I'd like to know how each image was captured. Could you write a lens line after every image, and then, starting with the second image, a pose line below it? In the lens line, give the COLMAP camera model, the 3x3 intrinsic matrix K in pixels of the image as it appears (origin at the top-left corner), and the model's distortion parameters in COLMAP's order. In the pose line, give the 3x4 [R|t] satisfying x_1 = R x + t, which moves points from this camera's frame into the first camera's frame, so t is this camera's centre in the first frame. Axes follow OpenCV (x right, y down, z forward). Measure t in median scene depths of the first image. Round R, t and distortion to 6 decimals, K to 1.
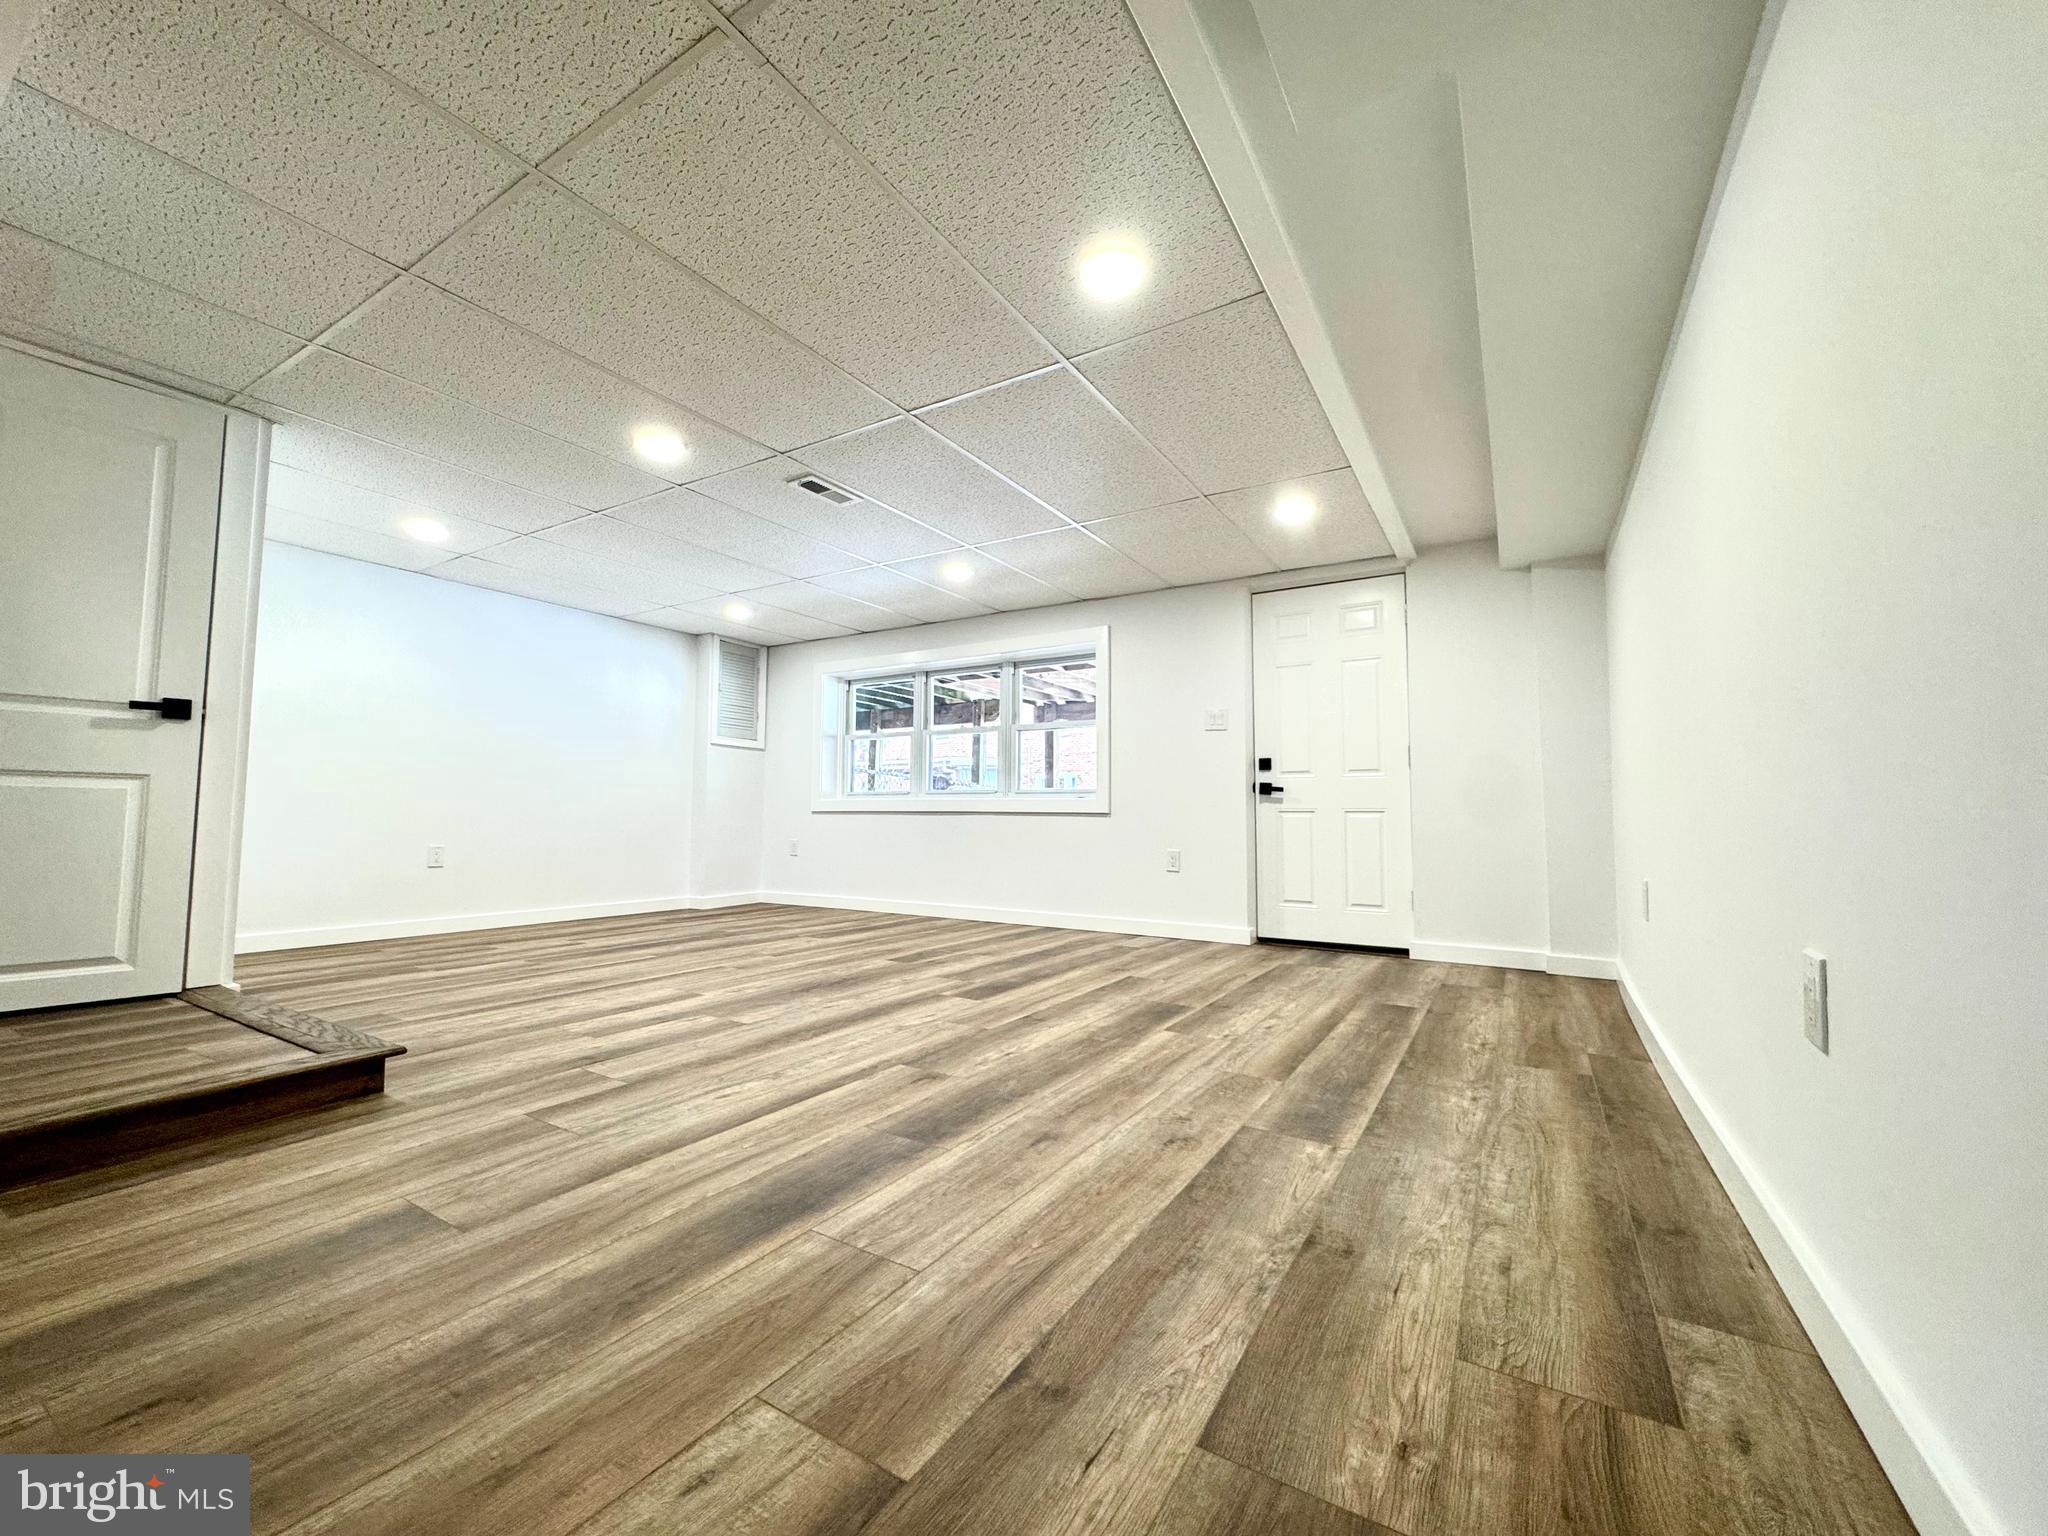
lens RADIAL K [[821.9, 0, 1017.2], [0, 821.9, 754.6], [0, 0, 1]] dist [-0.003870, 0.000752]
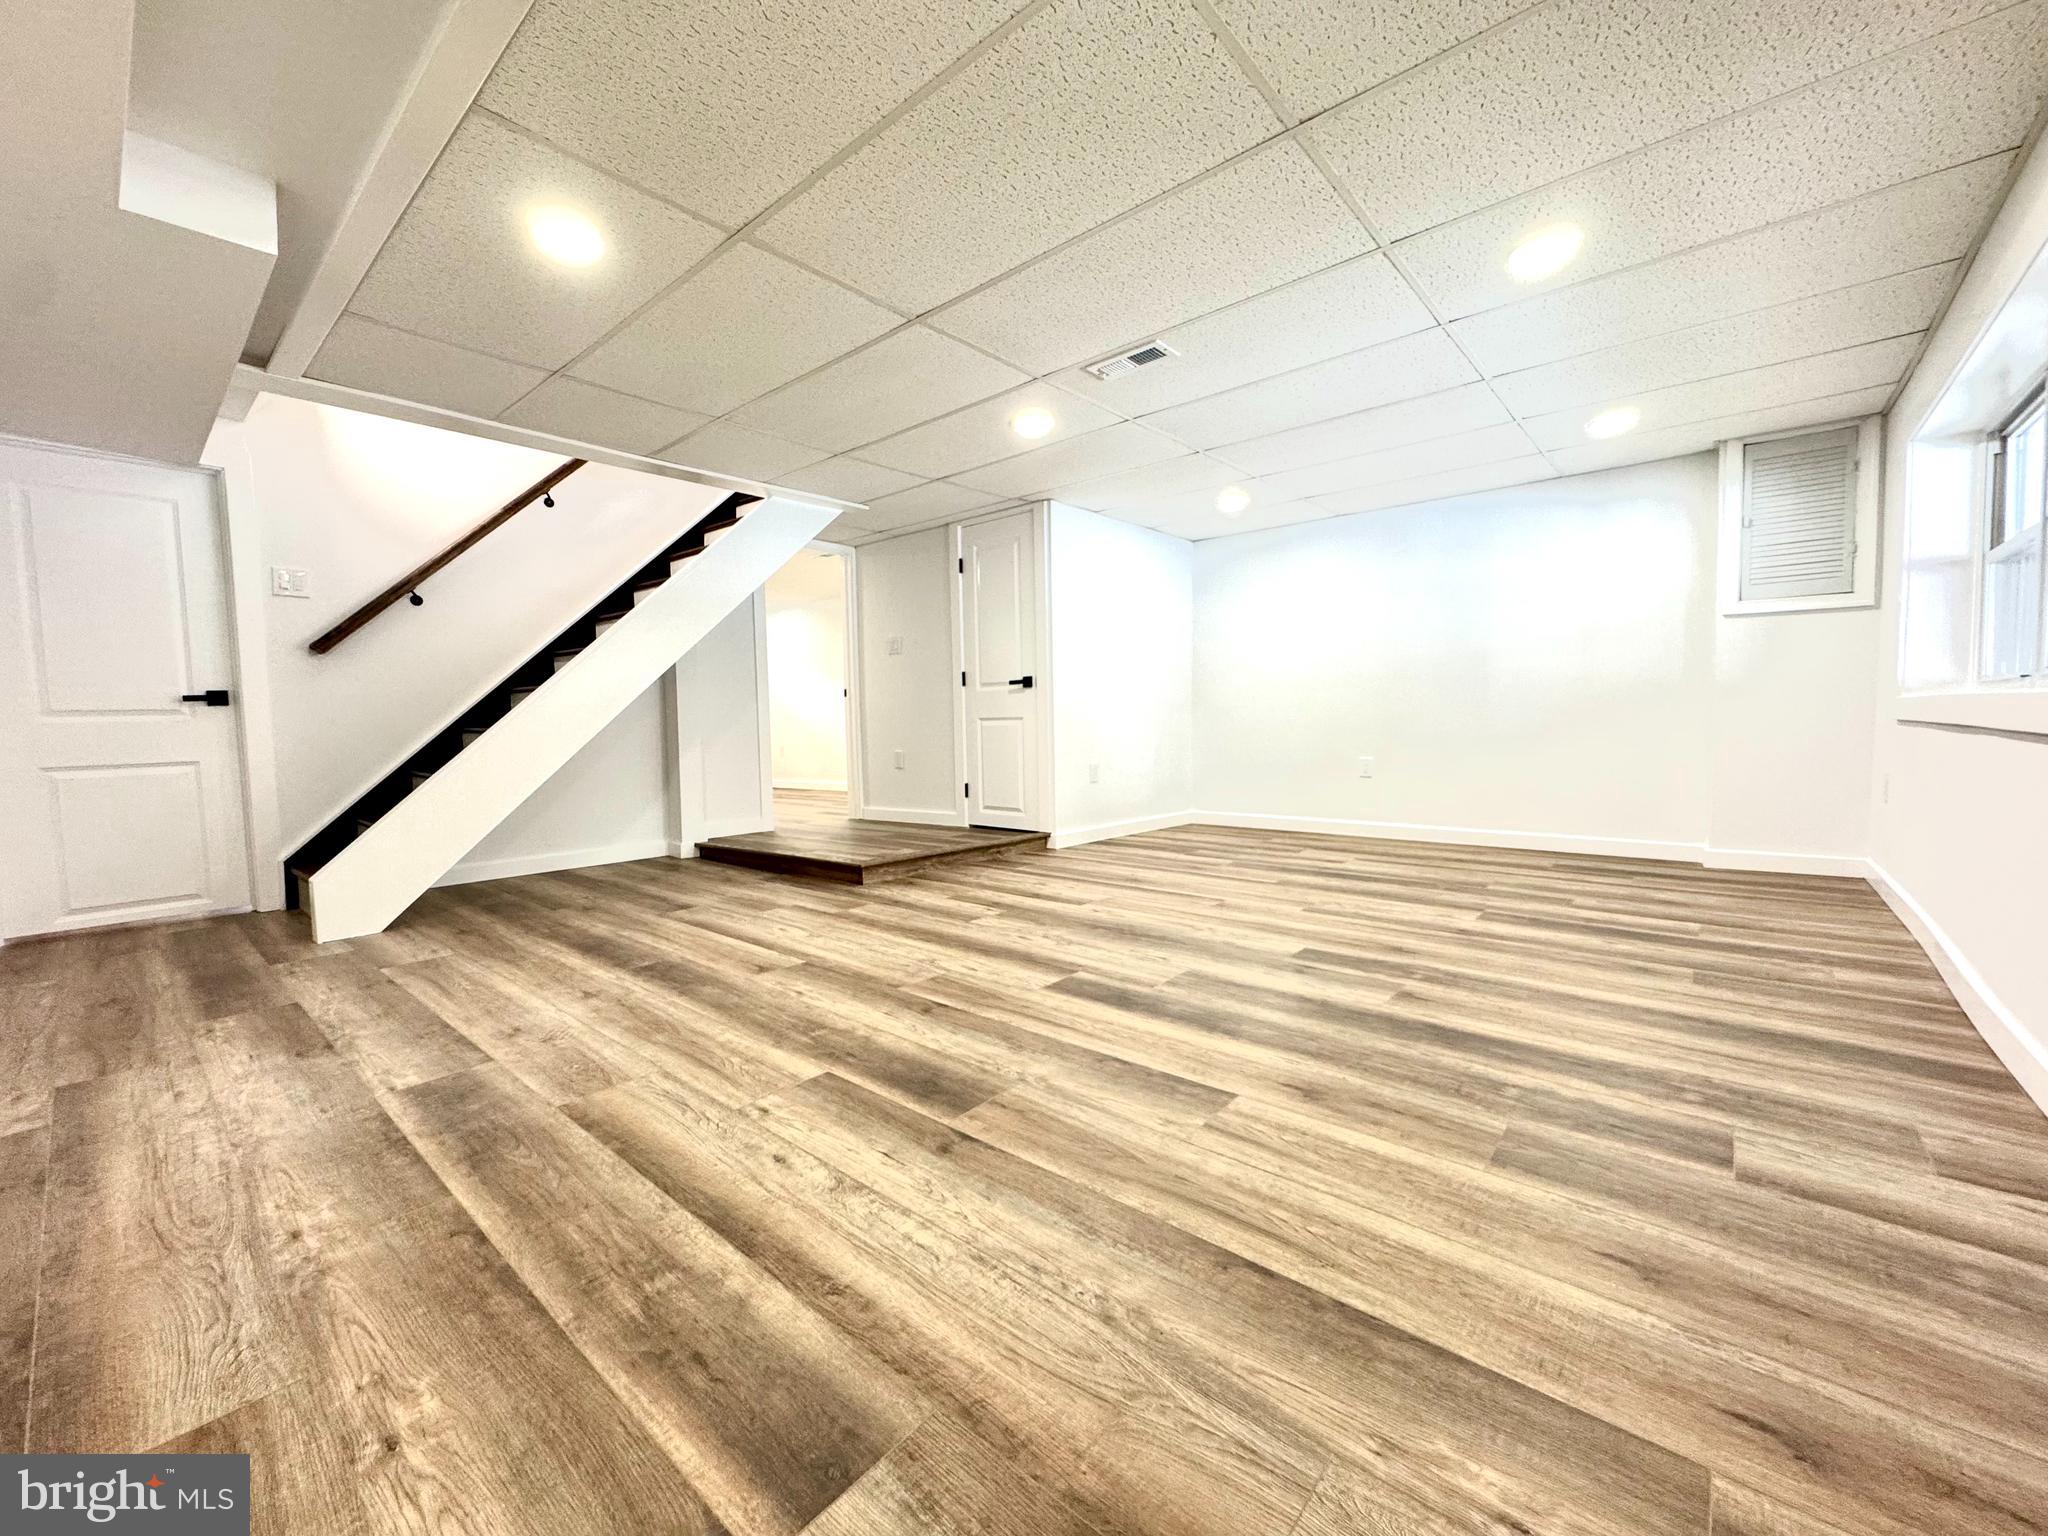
lens RADIAL K [[821.9, 0, 1037.3], [0, 821.9, 783.8], [0, 0, 1]] dist [-0.003870, 0.000752]
pose [[-0.155353, 0.074397, -0.985054, 1.173083], [0.094691, 0.993690, 0.060116, 0.092934], [0.983310, -0.083937, -0.161417, 1.864773]]
